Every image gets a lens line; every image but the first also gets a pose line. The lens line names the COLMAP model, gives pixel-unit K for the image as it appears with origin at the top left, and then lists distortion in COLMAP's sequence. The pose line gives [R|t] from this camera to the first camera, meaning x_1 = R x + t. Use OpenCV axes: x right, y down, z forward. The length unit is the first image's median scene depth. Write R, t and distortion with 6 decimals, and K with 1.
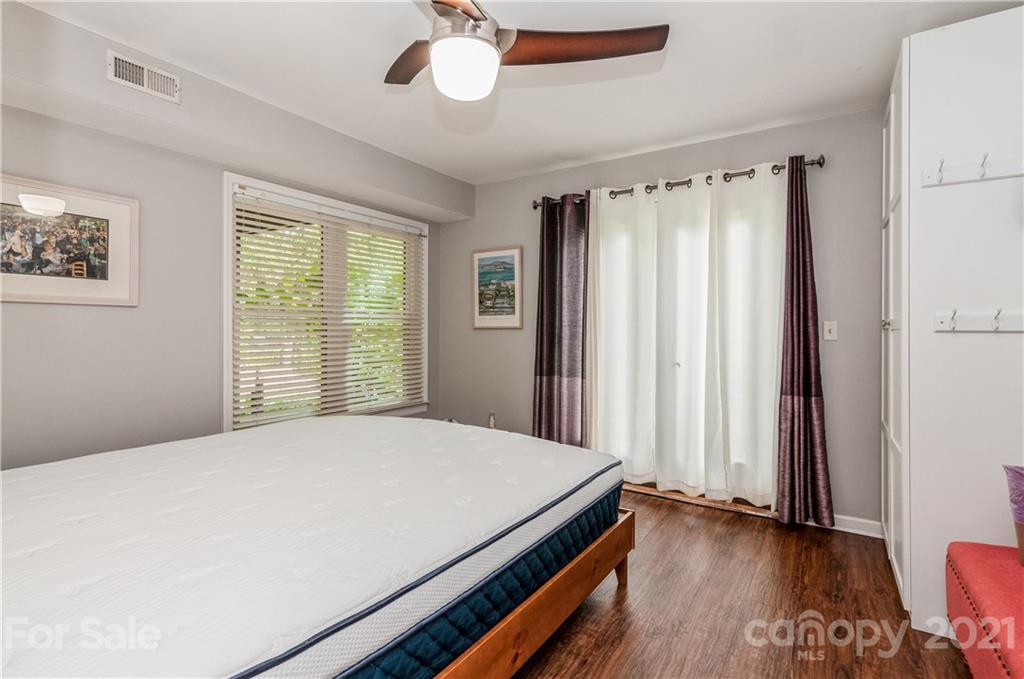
lens RADIAL K [[503.5, 0, 506.3], [0, 503.5, 329.5], [0, 0, 1]] dist [-0.002225, -0.001335]
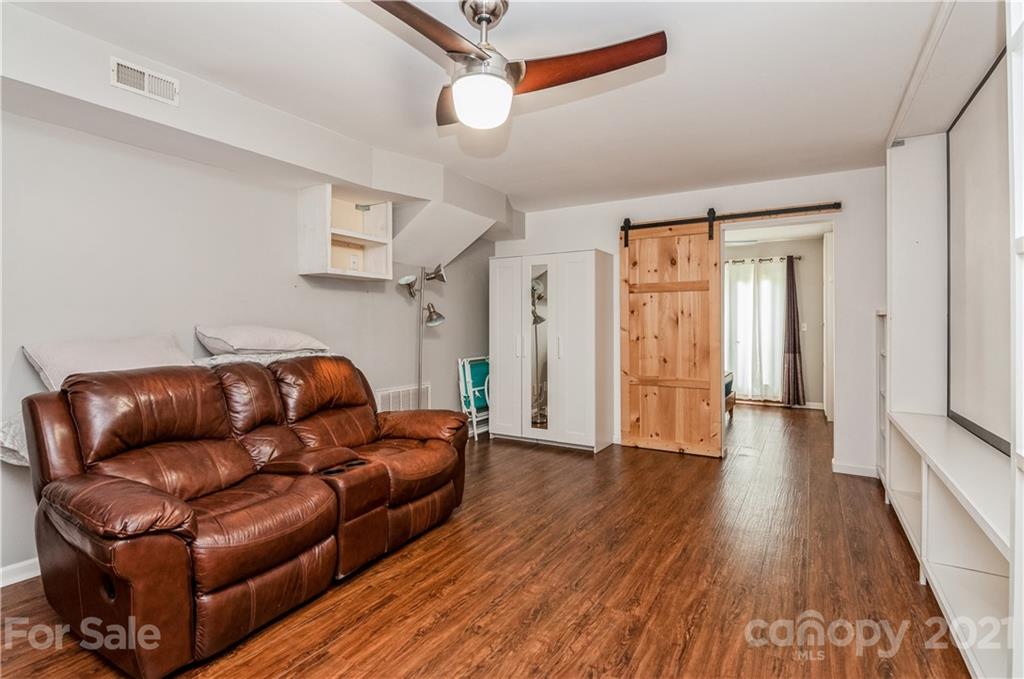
lens RADIAL K [[503.5, 0, 518.4], [0, 503.5, 324.3], [0, 0, 1]] dist [-0.002225, -0.001335]
pose [[0.998285, 0.011136, 0.057470, -0.835029], [-0.009731, 0.999648, -0.024674, 0.060275], [-0.057725, 0.024072, 0.998042, -1.288236]]
